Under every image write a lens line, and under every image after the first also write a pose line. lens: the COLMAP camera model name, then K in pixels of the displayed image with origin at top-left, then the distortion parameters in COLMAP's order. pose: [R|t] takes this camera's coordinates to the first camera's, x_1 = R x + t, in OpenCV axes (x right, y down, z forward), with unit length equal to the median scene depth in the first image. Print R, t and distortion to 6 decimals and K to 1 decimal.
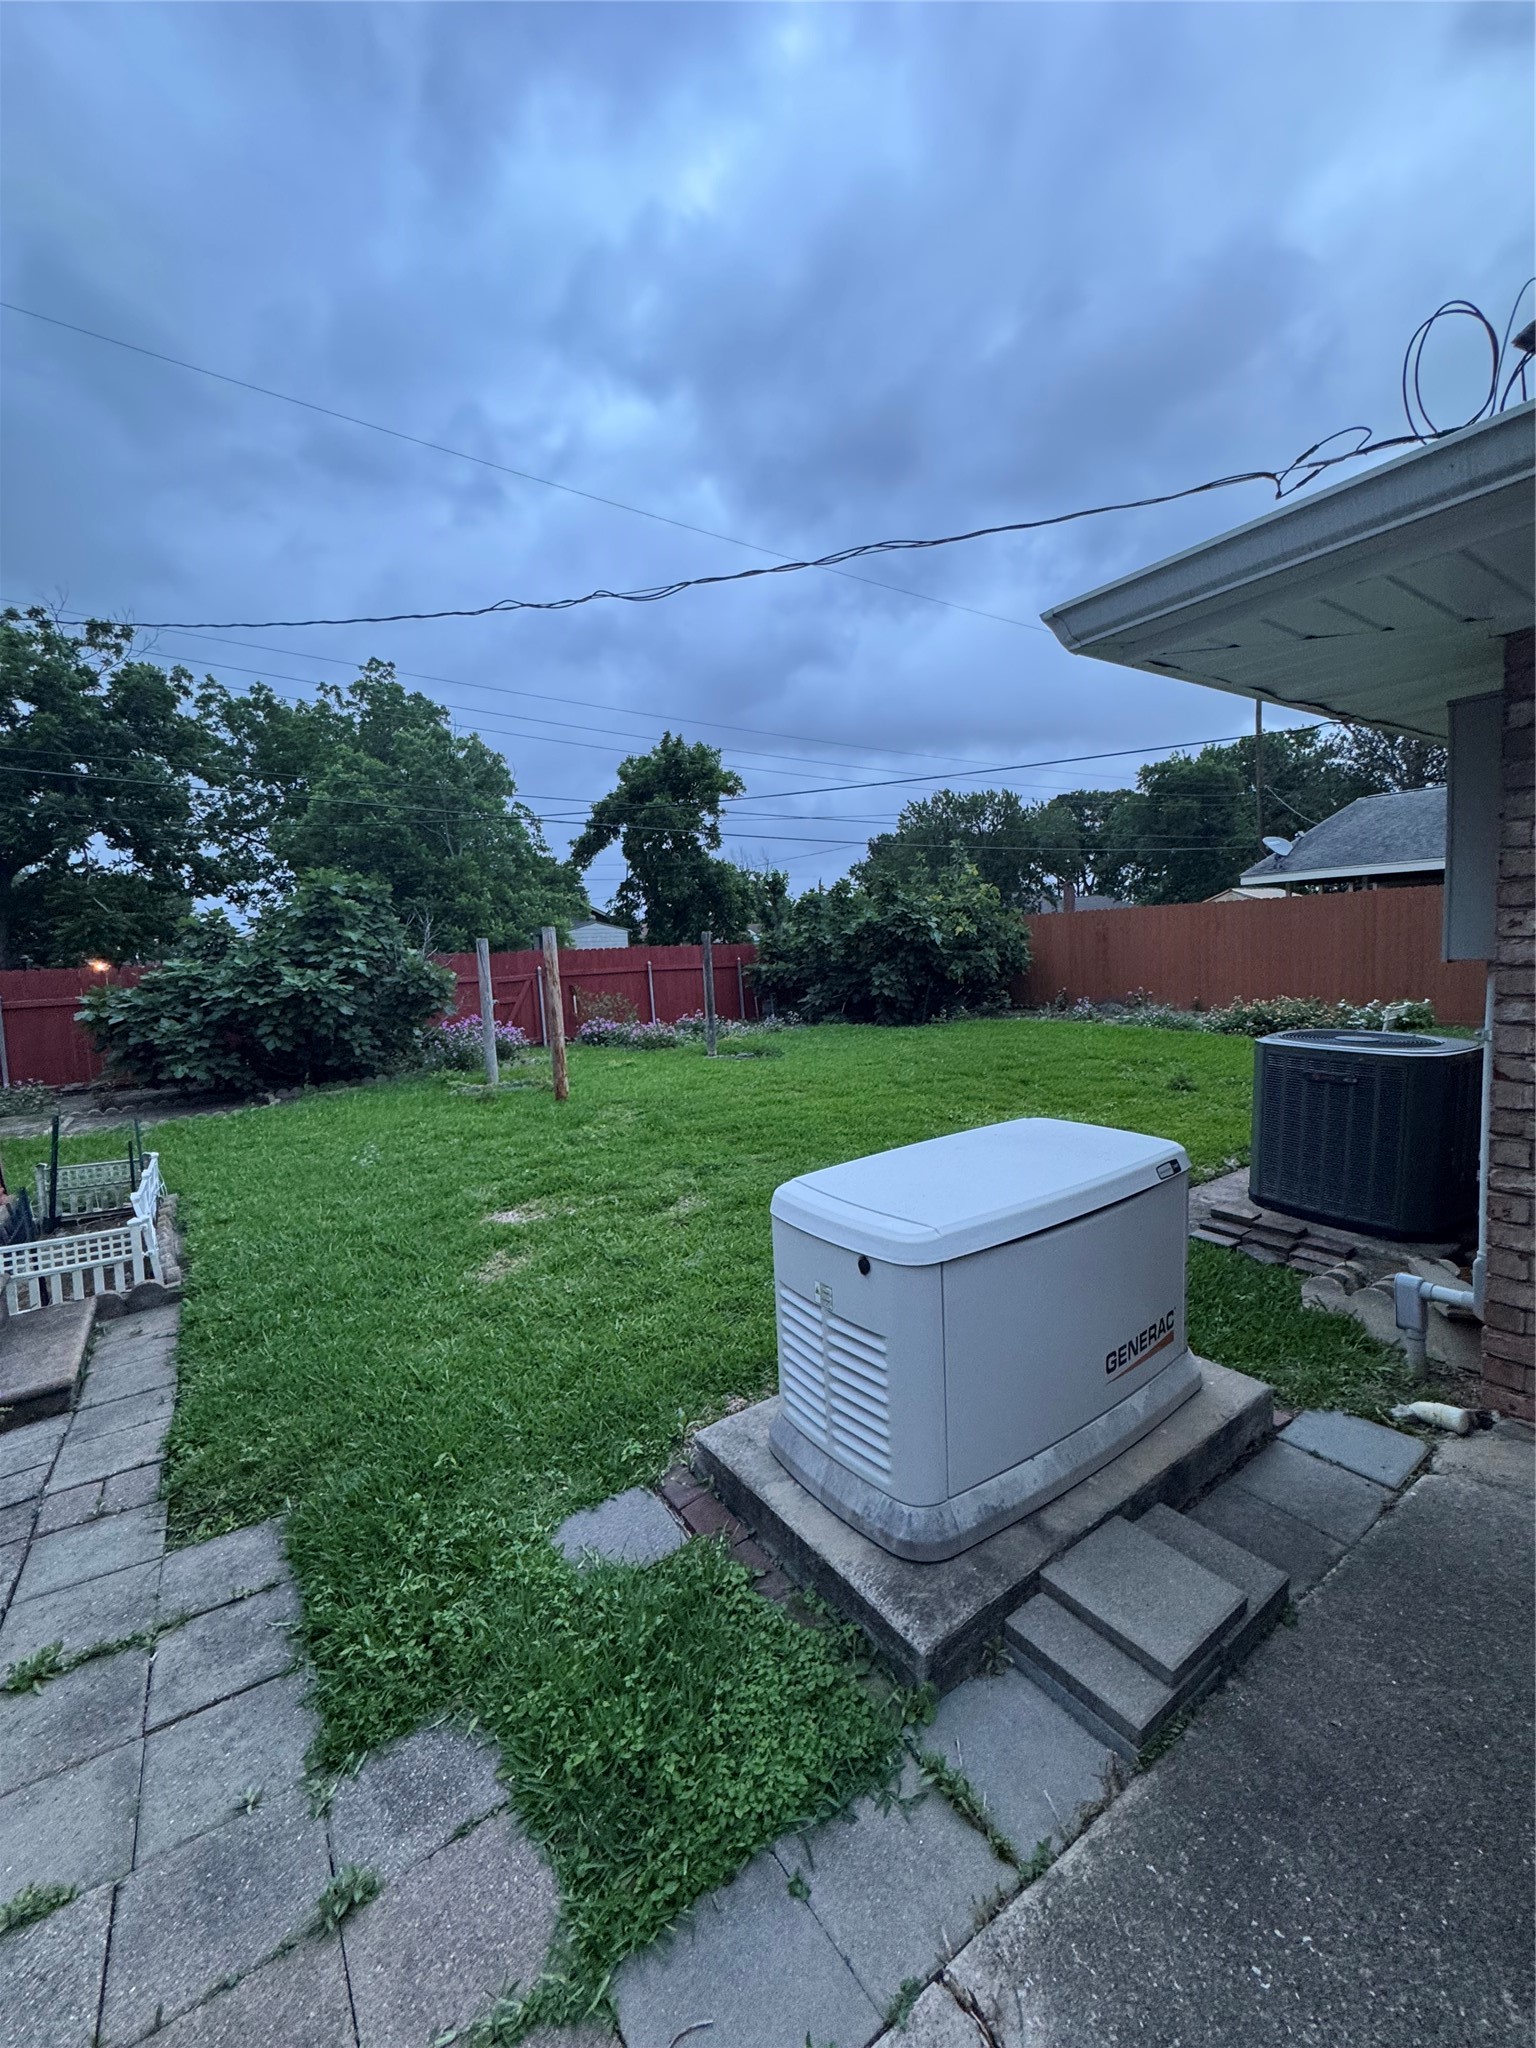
lens RADIAL K [[815.3, 0, 766.5], [0, 815.3, 1023.0], [0, 0, 1]] dist [-0.006231, 0.001326]
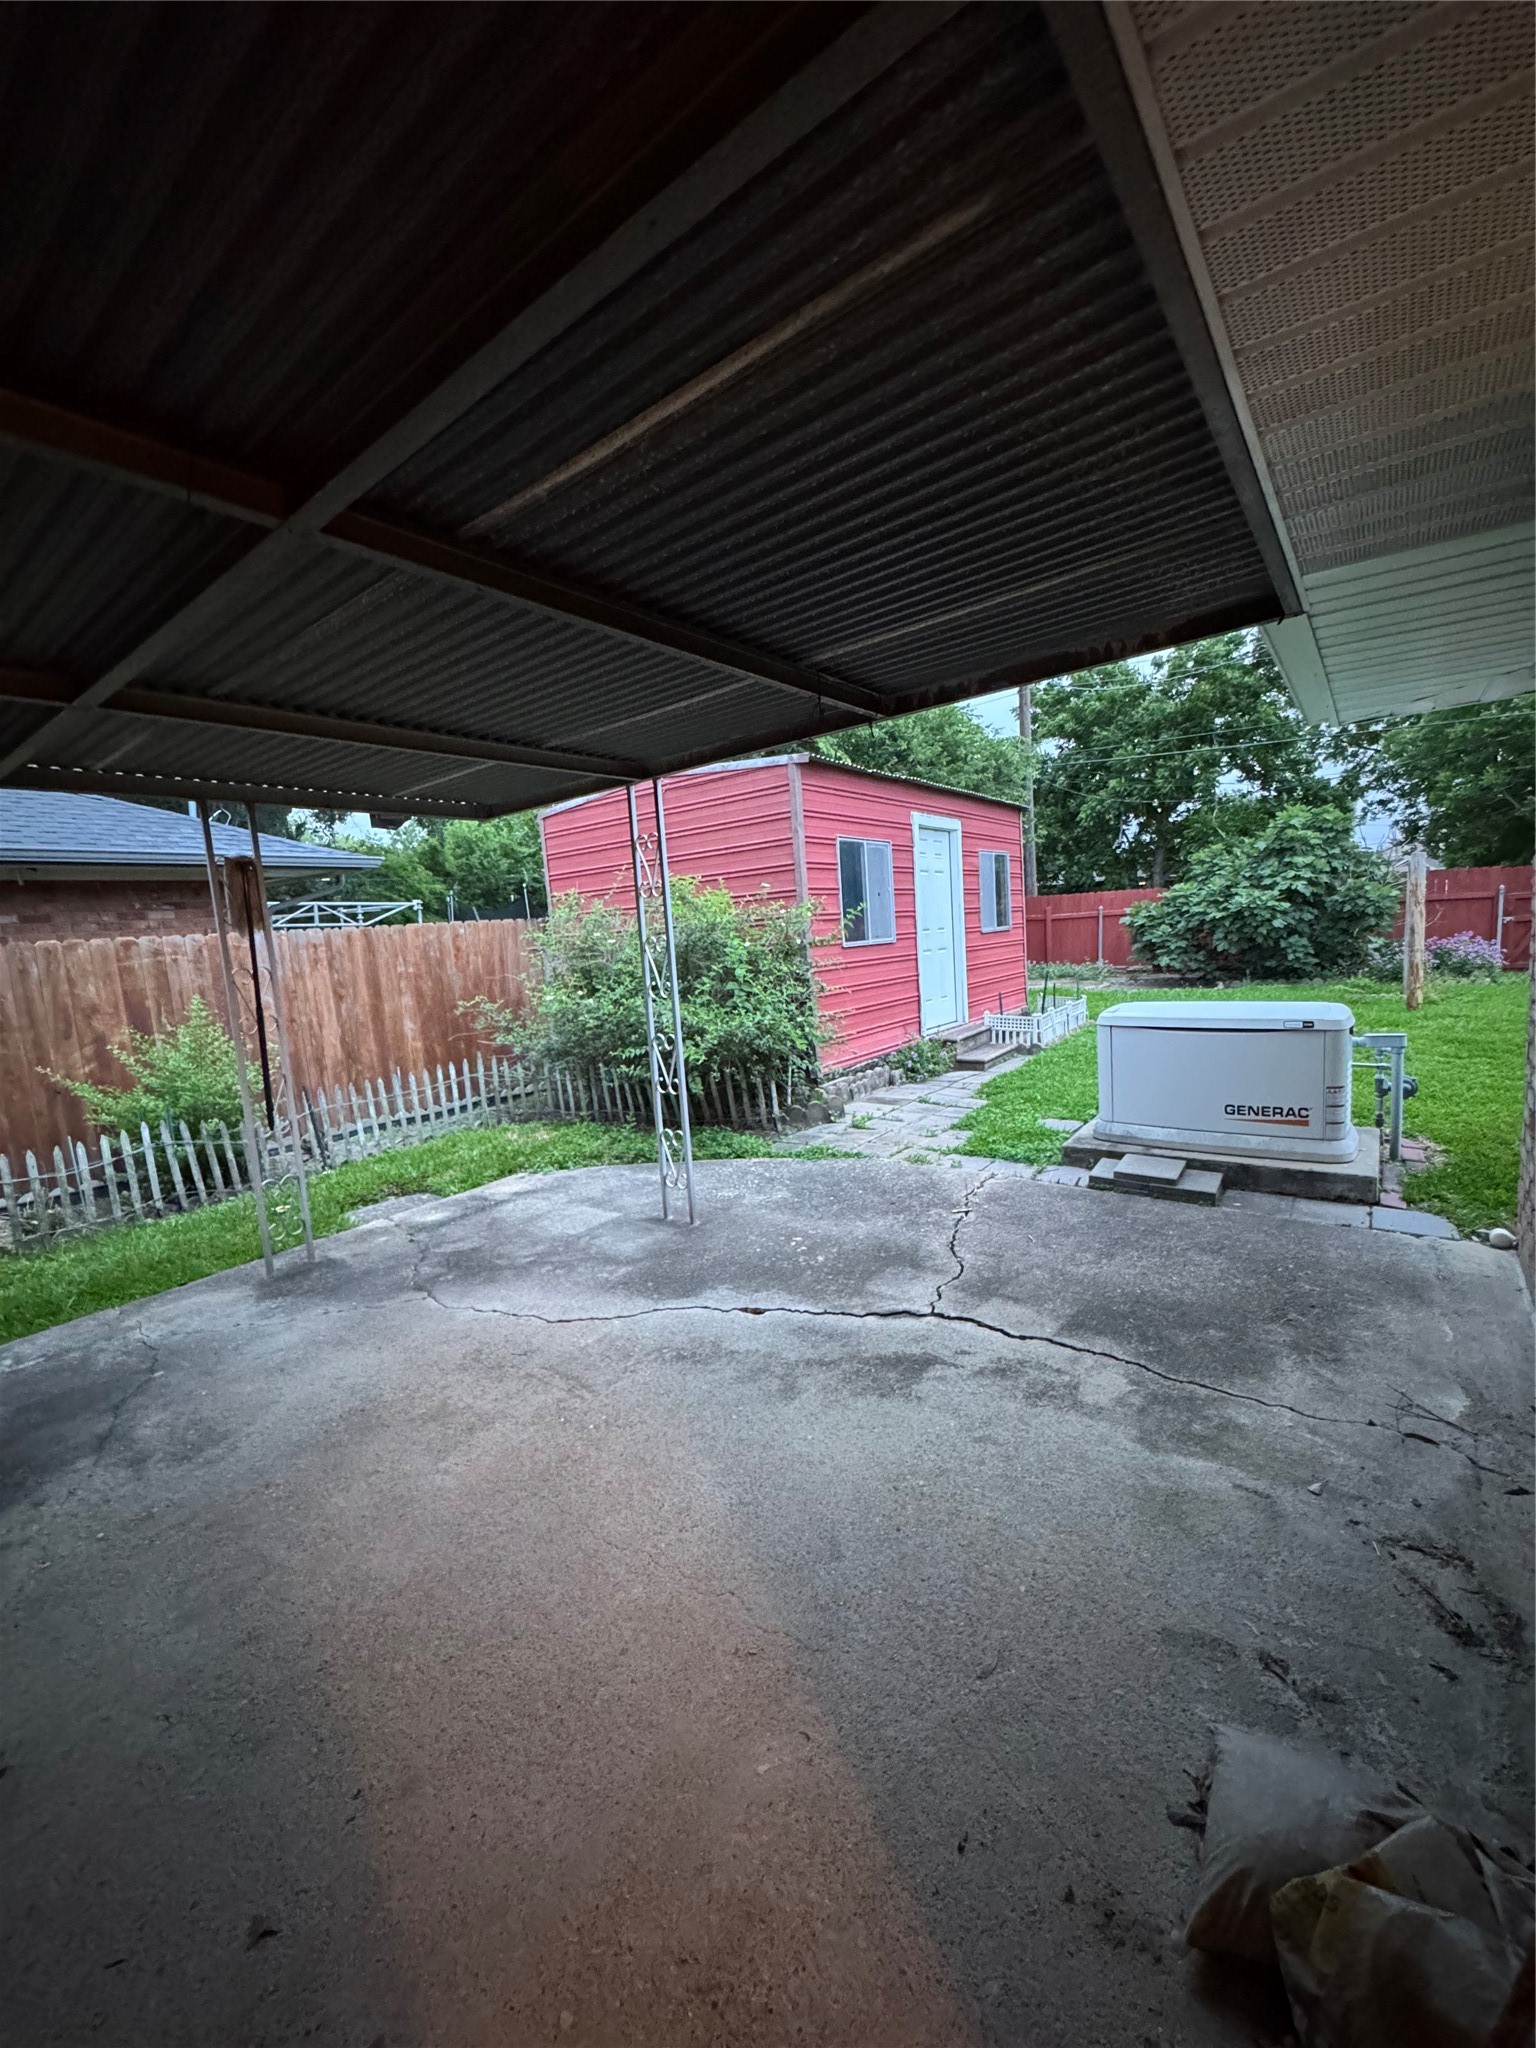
lens RADIAL K [[815.3, 0, 770.9], [0, 815.3, 1030.2], [0, 0, 1]] dist [-0.006231, 0.001326]
pose [[0.323793, 0.153148, -0.933651, 0.452852], [-0.040404, 0.988150, 0.148075, -0.006074], [0.945265, -0.010222, 0.326144, -0.171234]]
